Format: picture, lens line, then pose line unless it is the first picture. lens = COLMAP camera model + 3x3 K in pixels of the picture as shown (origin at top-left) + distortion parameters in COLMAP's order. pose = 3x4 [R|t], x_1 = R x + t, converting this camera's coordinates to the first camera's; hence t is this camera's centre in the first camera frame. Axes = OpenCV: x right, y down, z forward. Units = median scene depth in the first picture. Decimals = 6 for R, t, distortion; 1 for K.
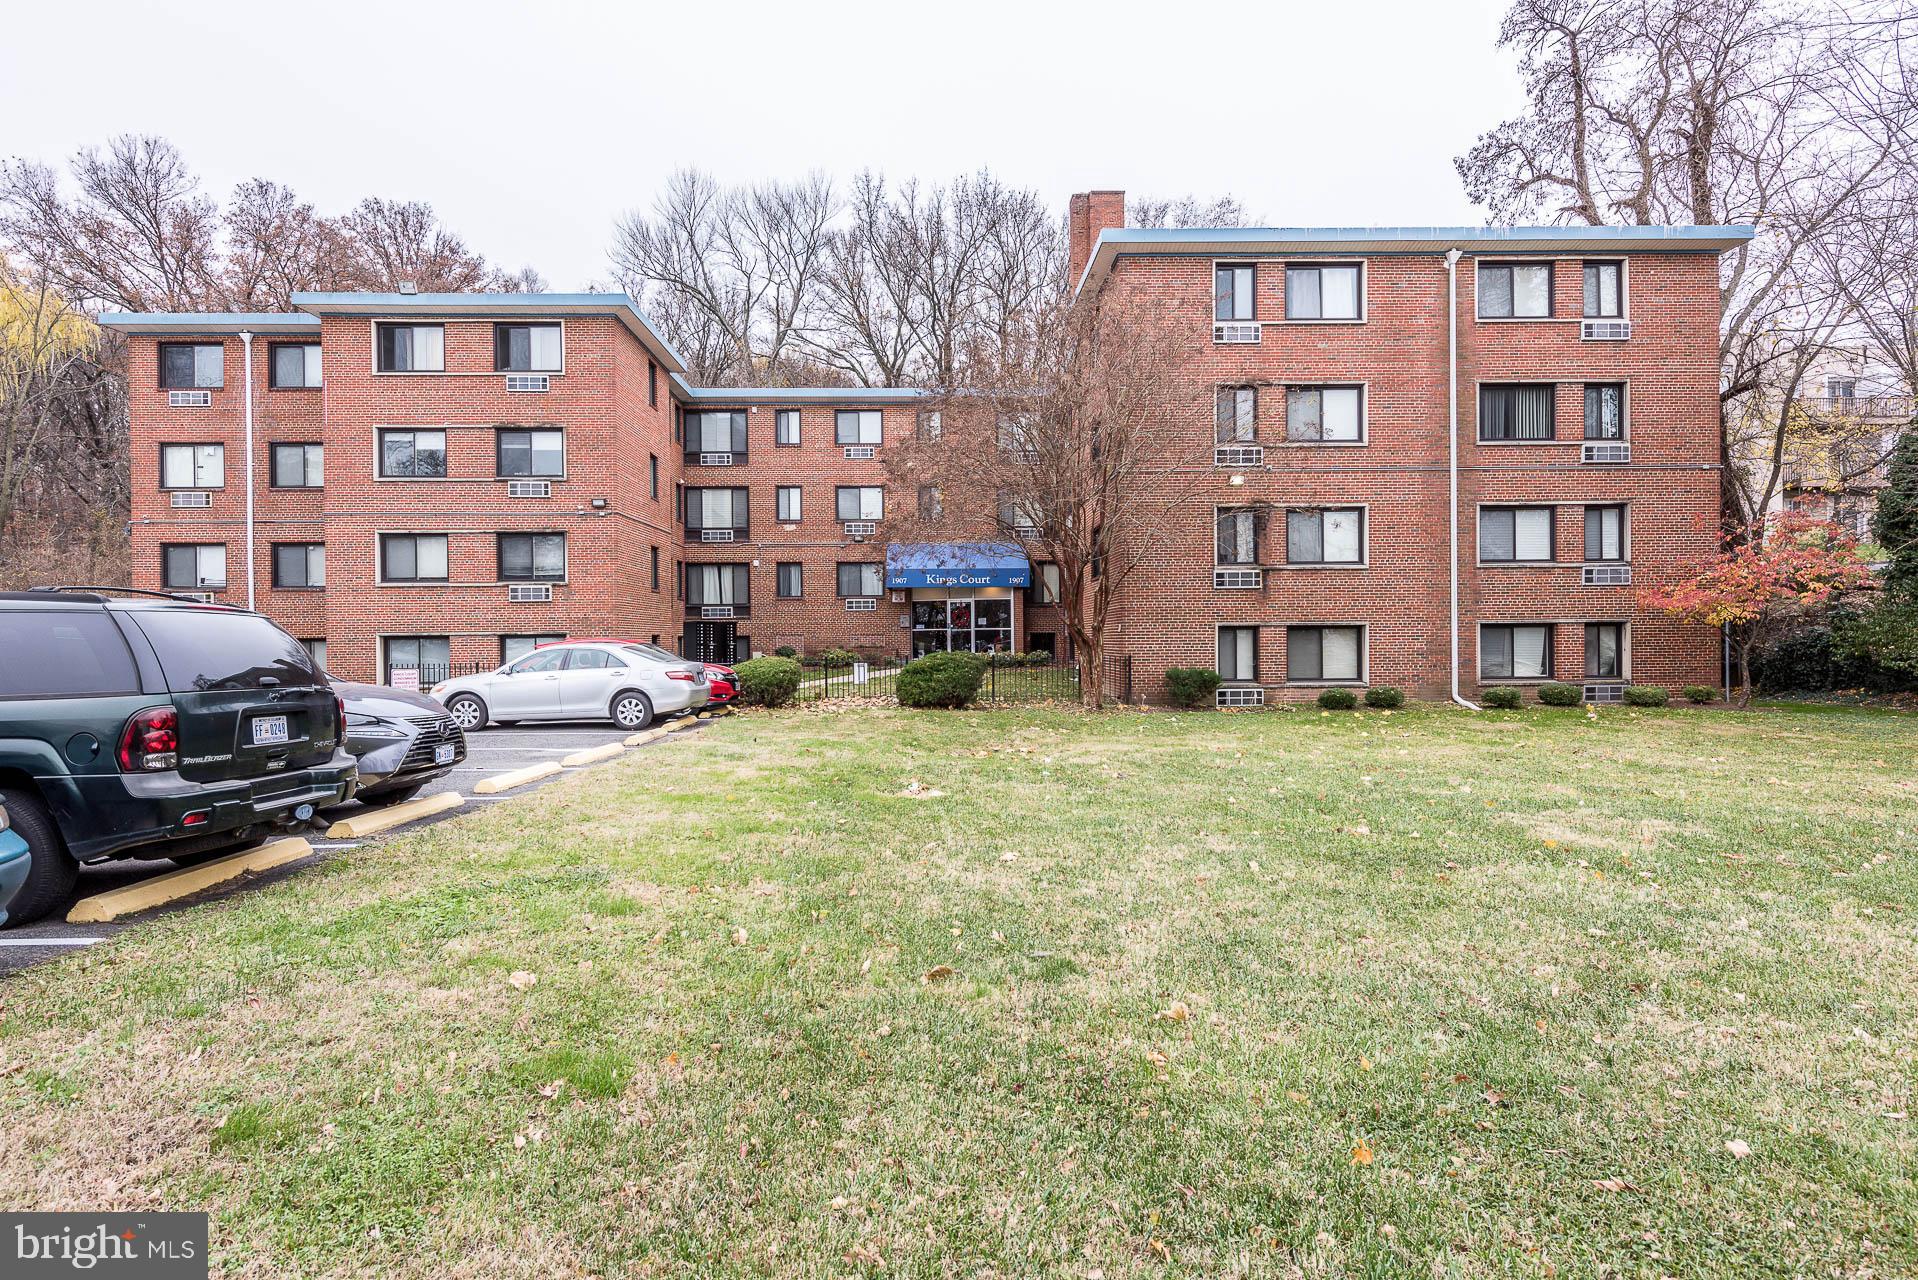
lens RADIAL K [[1070.0, 0, 943.5], [0, 1070.0, 645.0], [0, 0, 1]] dist [0.019852, -0.008899]
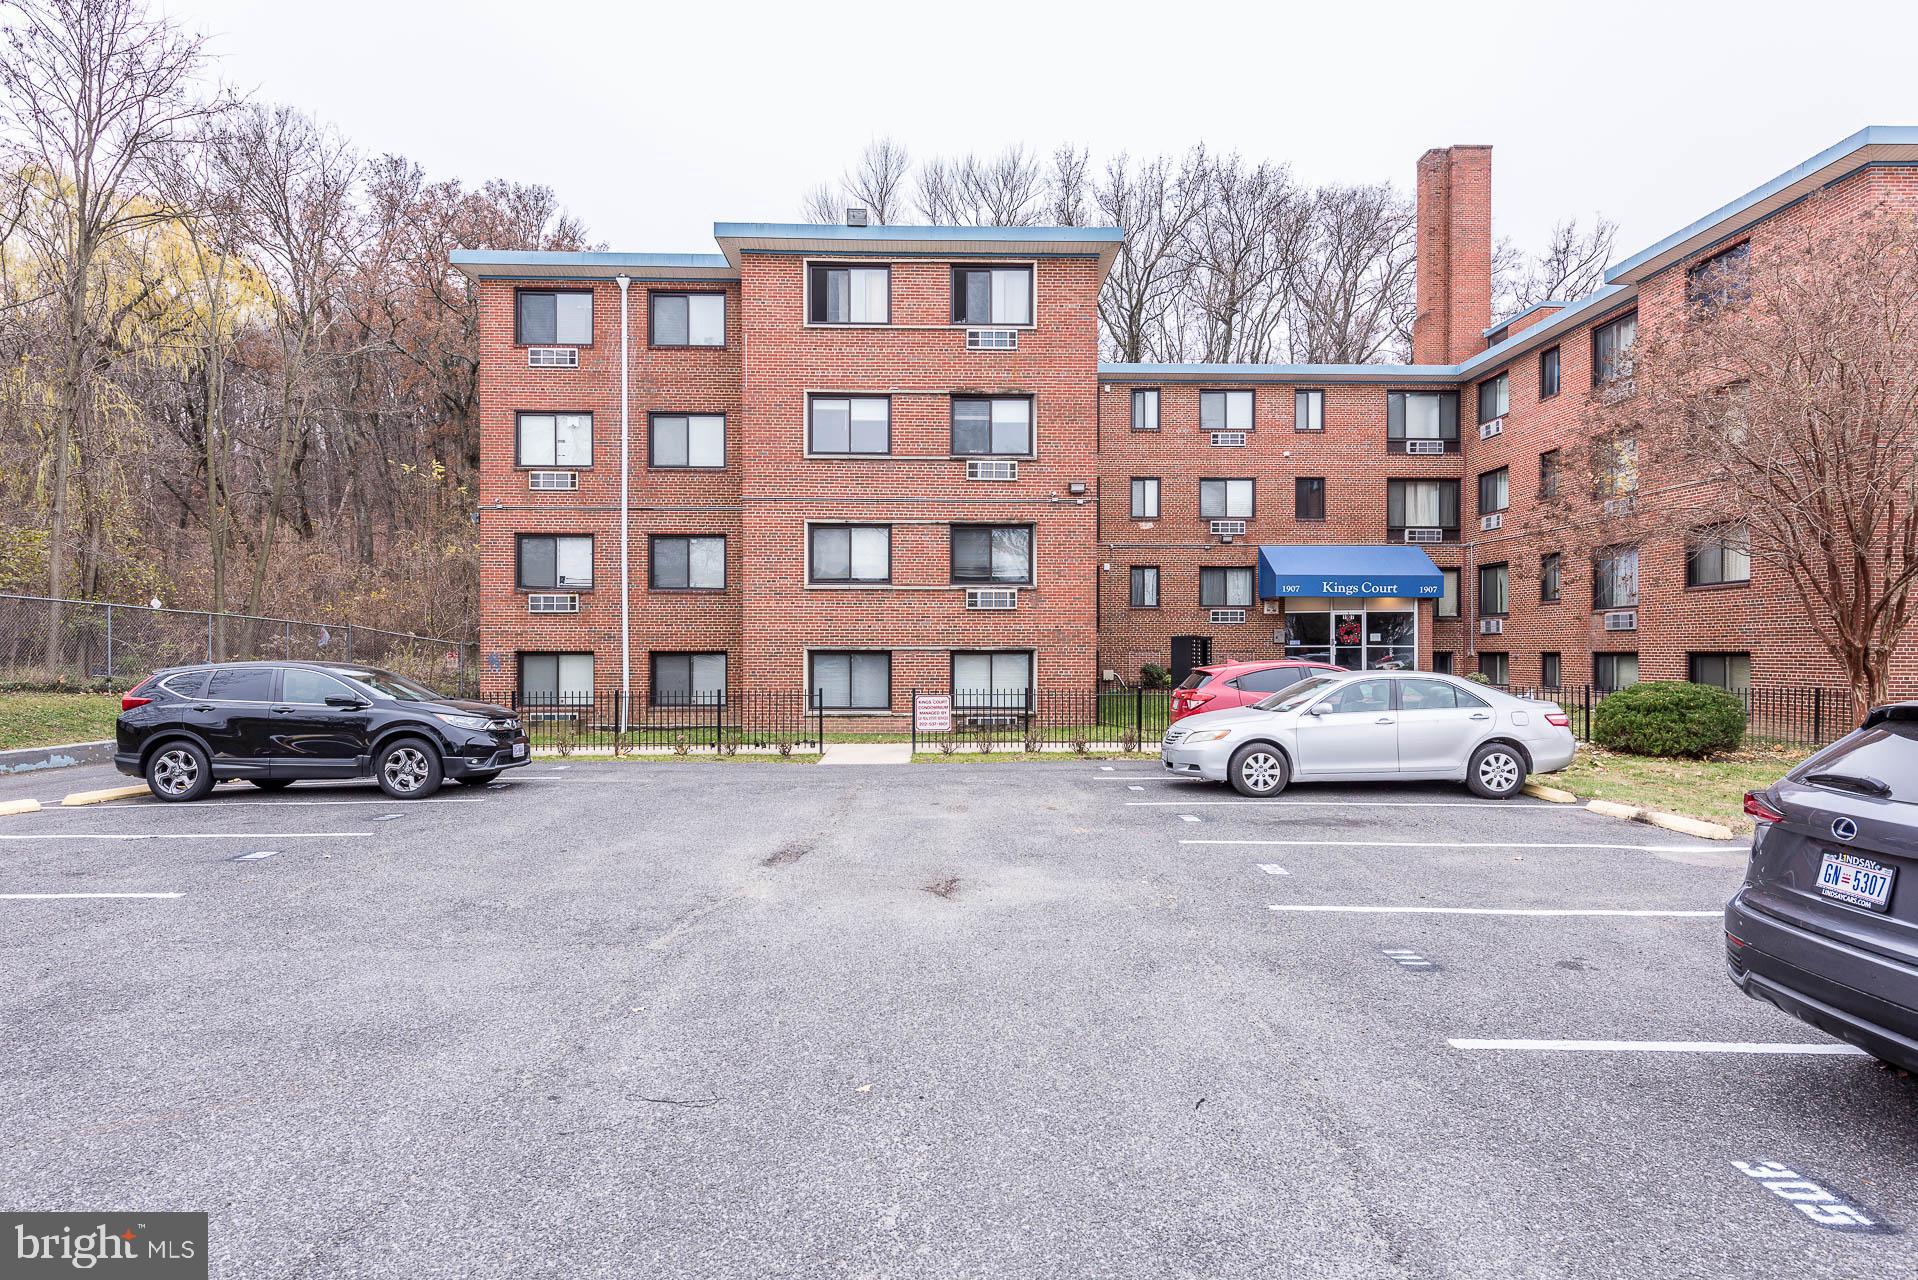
lens RADIAL K [[1070.0, 0, 947.2], [0, 1070.0, 644.7], [0, 0, 1]] dist [0.019852, -0.008899]
pose [[0.999942, 0.010667, -0.001271, -0.406650], [-0.010678, 0.999897, -0.009623, -0.005825], [0.001168, 0.009636, 0.999953, 0.192171]]
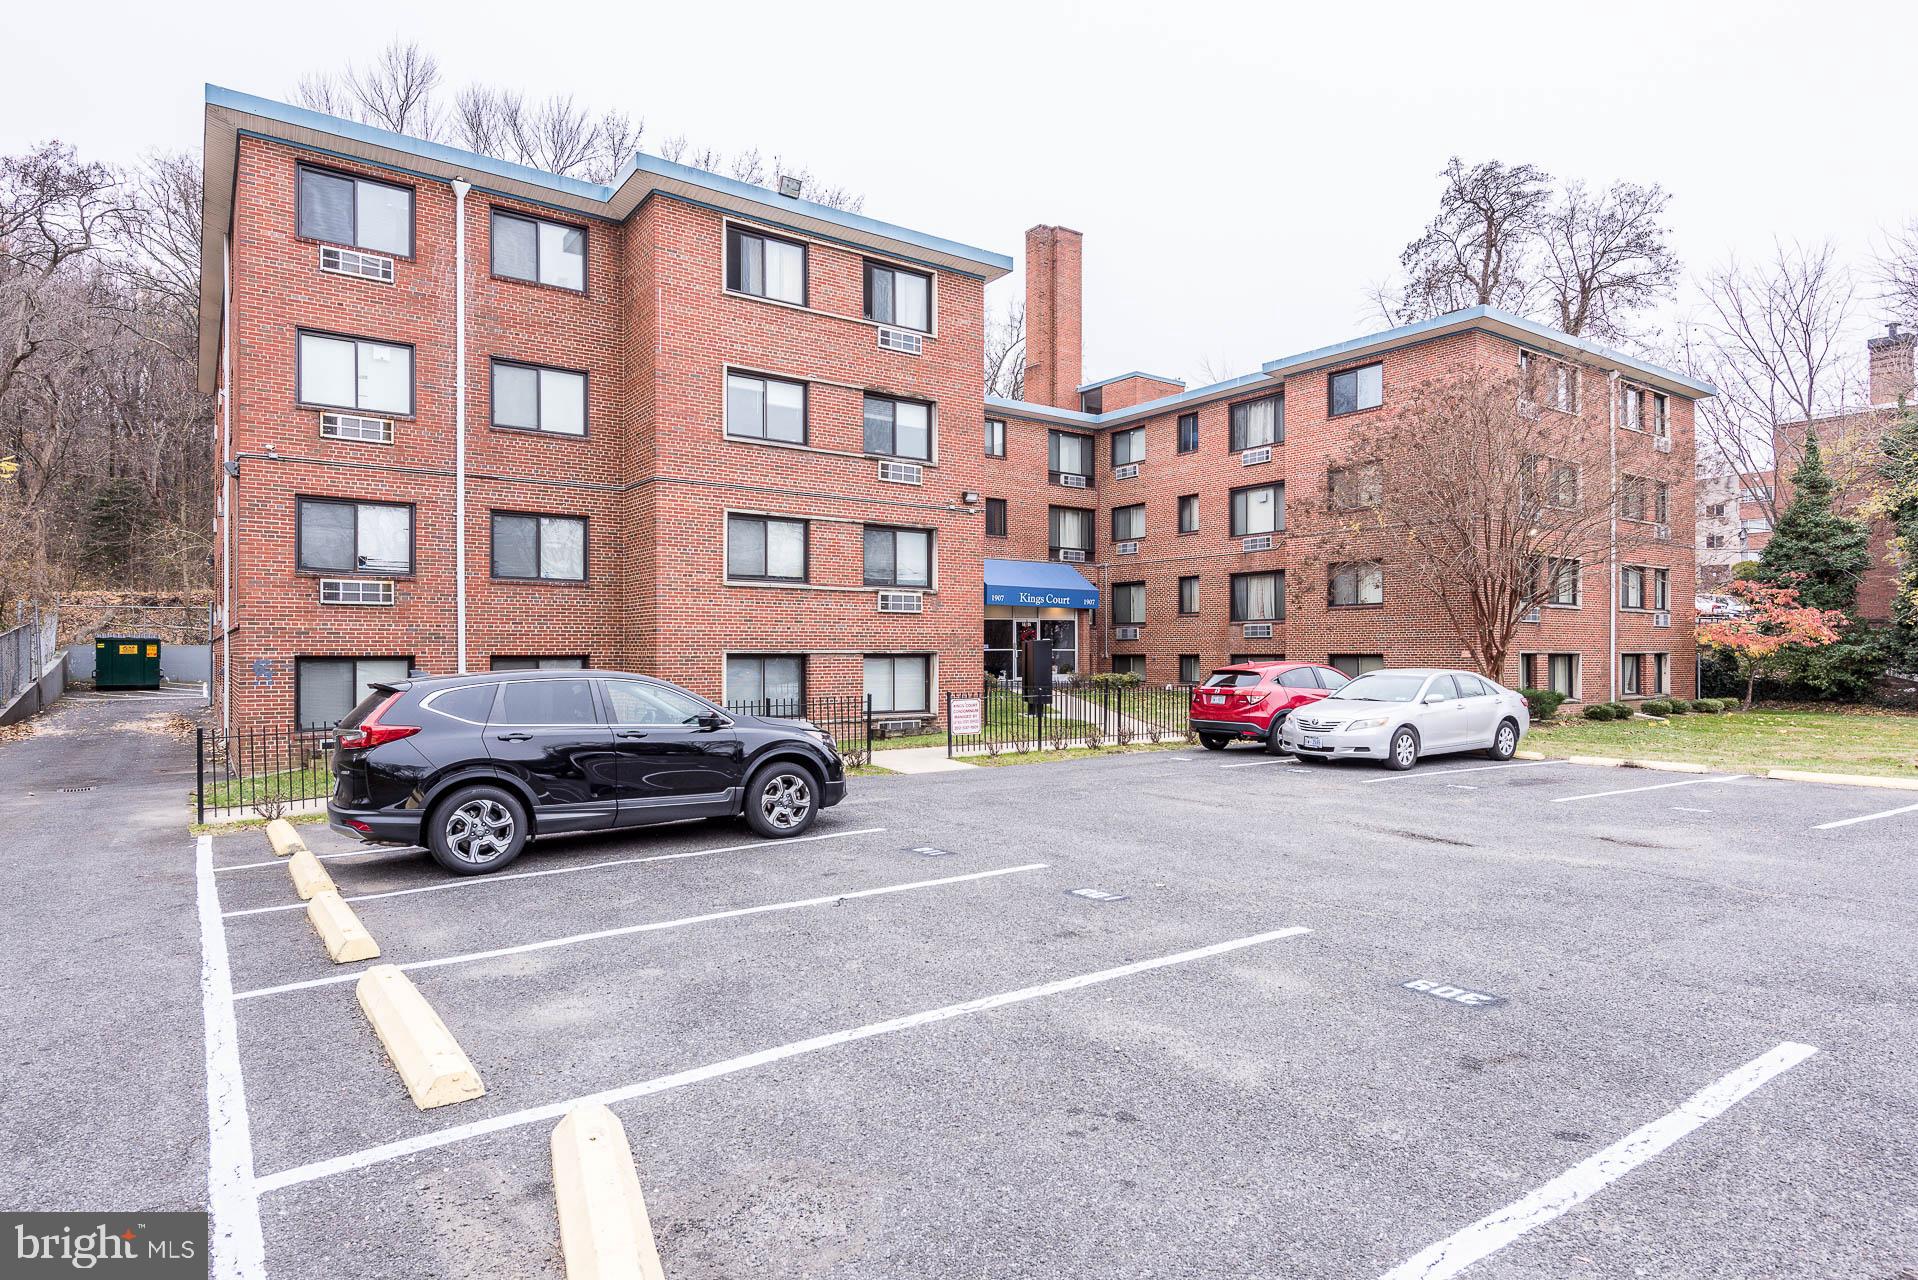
lens RADIAL K [[1070.0, 0, 973.5], [0, 1070.0, 650.9], [0, 0, 1]] dist [0.019852, -0.008899]
pose [[0.822492, 0.011042, 0.568670, -0.775608], [-0.005589, 0.999920, -0.011333, -0.002871], [-0.568750, 0.006143, 0.822488, 0.302543]]
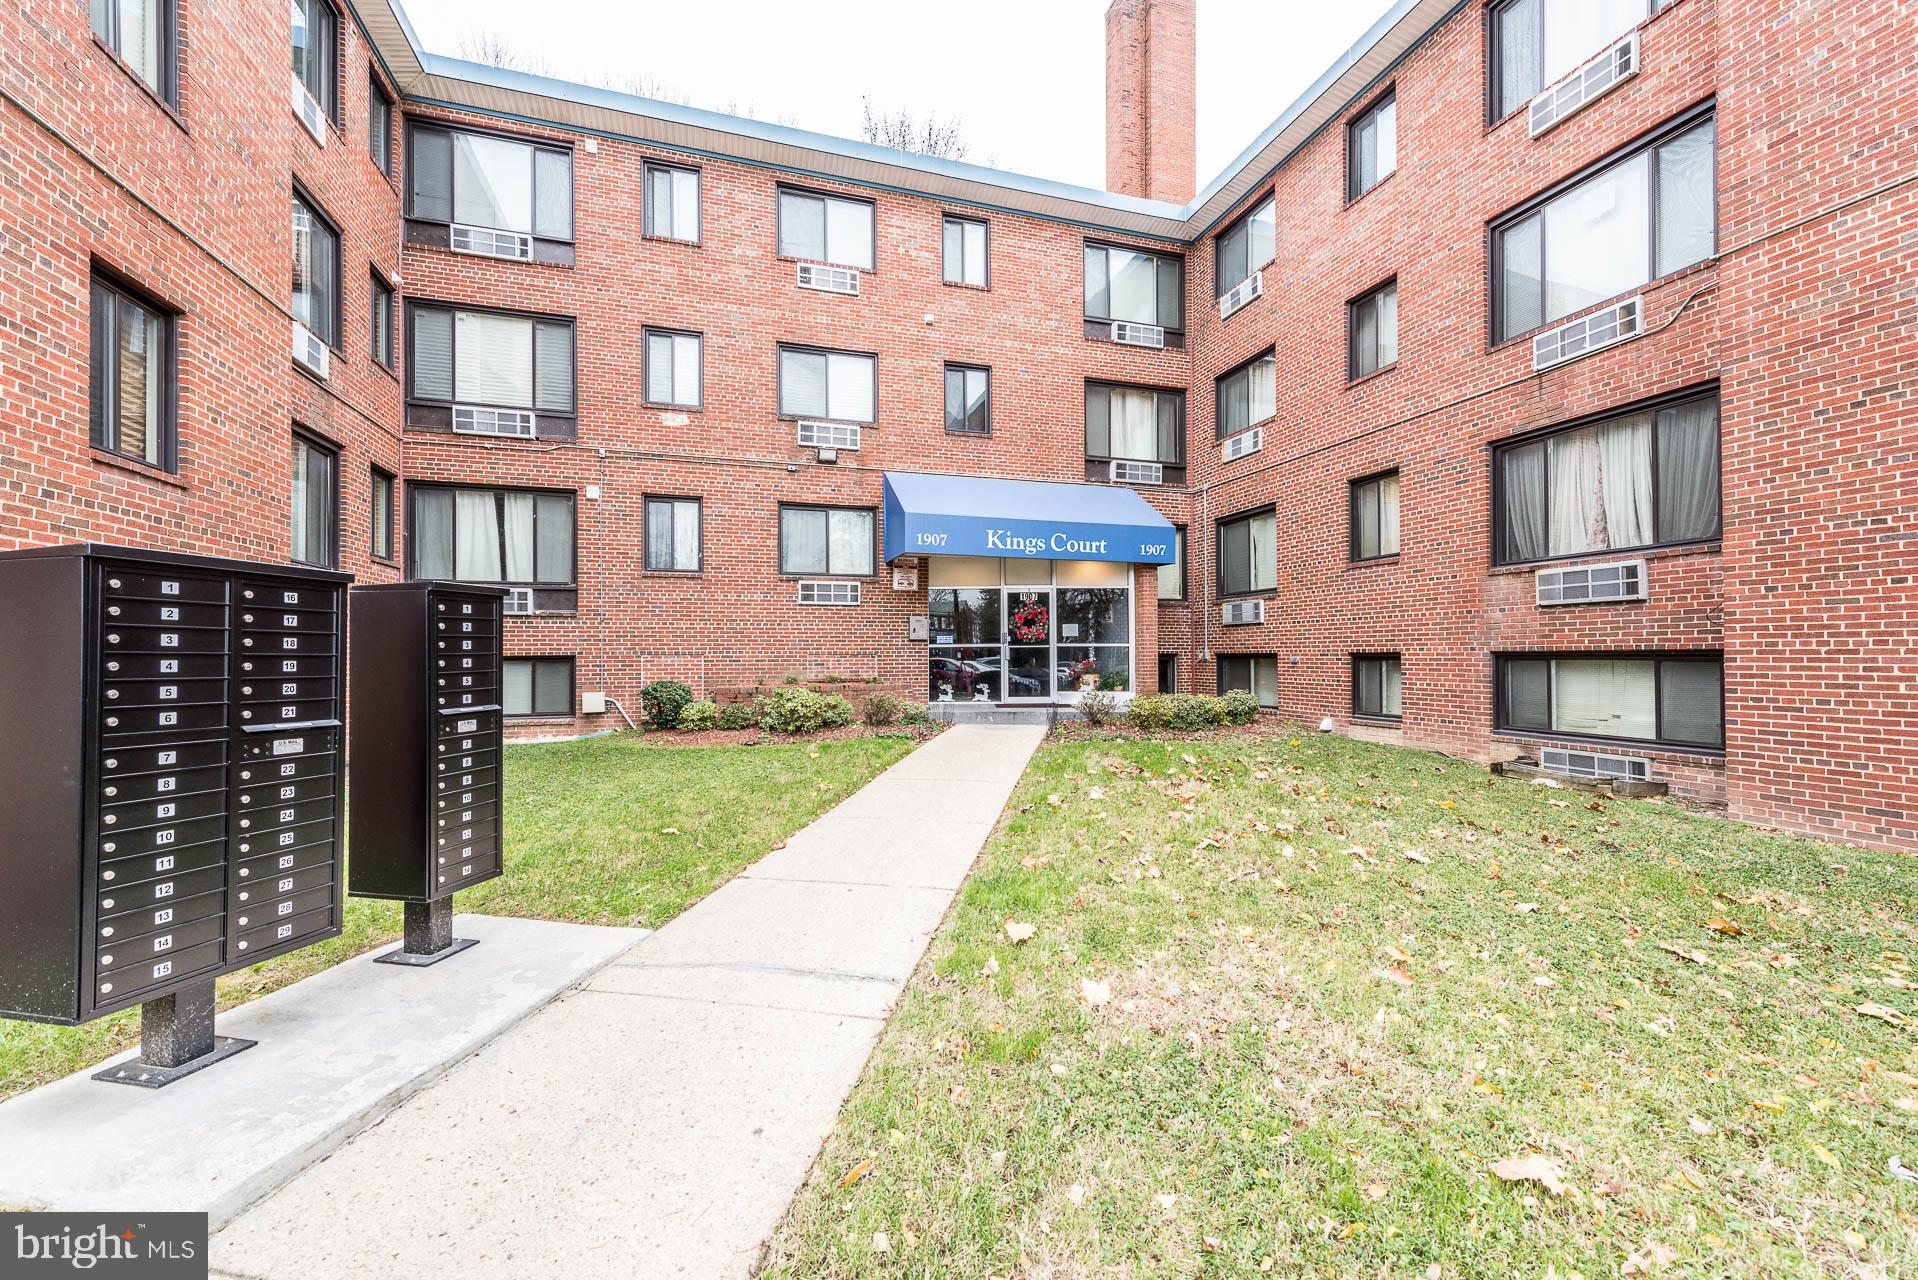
lens RADIAL K [[772.3, 0, 957.1], [0, 772.3, 651.0], [0, 0, 1]] dist [0.012104, -0.003881]
pose [[0.961154, 0.006897, 0.275926, -0.159406], [-0.003845, 0.999925, -0.011602, -0.009954], [-0.275985, 0.010090, 0.961109, 0.877883]]
